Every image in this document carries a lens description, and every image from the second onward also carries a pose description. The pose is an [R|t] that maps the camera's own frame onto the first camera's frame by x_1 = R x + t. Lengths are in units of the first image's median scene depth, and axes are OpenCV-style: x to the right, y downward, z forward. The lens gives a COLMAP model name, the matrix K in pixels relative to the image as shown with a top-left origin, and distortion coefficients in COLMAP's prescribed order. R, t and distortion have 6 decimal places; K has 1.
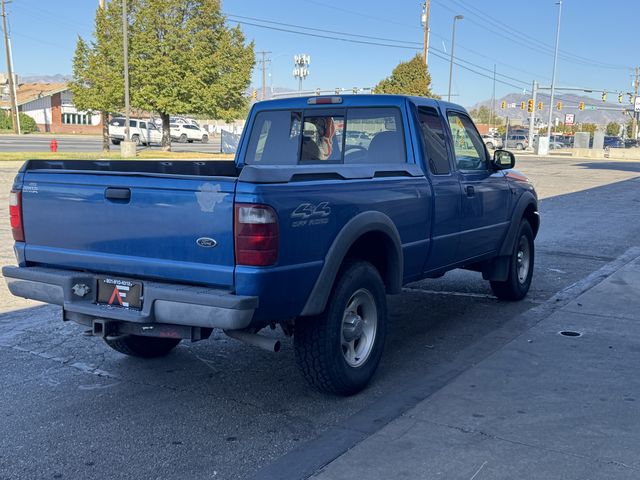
lens RADIAL K [[748.1, 0, 319.3], [0, 748.1, 233.4], [0, 0, 1]] dist [0.093811, 0.000000]
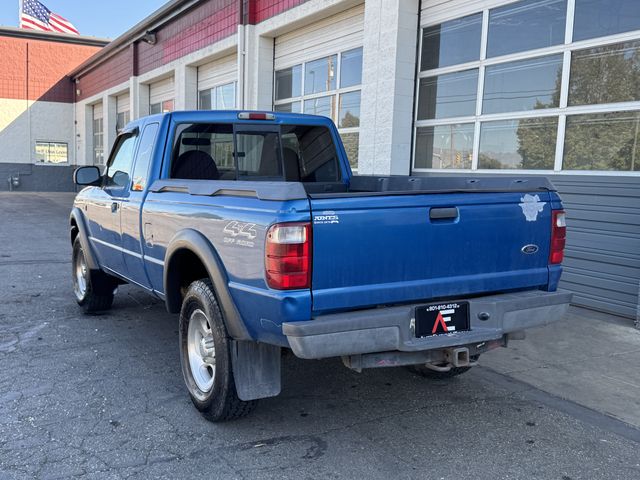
lens RADIAL K [[684.2, 0, 308.9], [0, 684.2, 233.5], [0, 0, 1]] dist [0.076182, 0.000000]
pose [[0.522862, -0.096612, 0.846925, -1.050372], [0.106344, 0.993187, 0.047643, -0.083190], [-0.845758, 0.065155, 0.529574, 0.668666]]
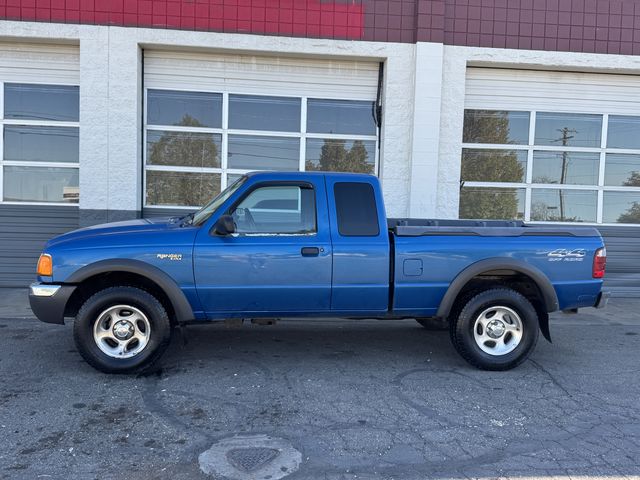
lens RADIAL K [[568.6, 0, 316.2], [0, 568.6, 236.8], [0, 0, 1]] dist [0.064097, -0.010615]
pose [[-0.581031, -0.082163, 0.809724, -1.141388], [0.062565, 0.987438, 0.145090, -0.326011], [-0.811473, 0.134963, -0.568591, 2.405188]]
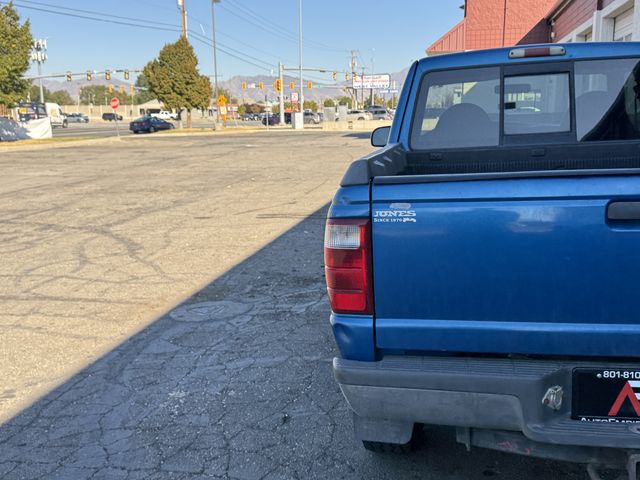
lens RADIAL K [[684.2, 0, 323.6], [0, 684.2, 243.1], [0, 0, 1]] dist [0.076182, 0.000000]
pose [[0.938364, -0.106875, 0.328712, -0.614020], [0.088761, 0.993613, 0.069672, -0.080223], [-0.334058, -0.036201, 0.941857, 0.600509]]
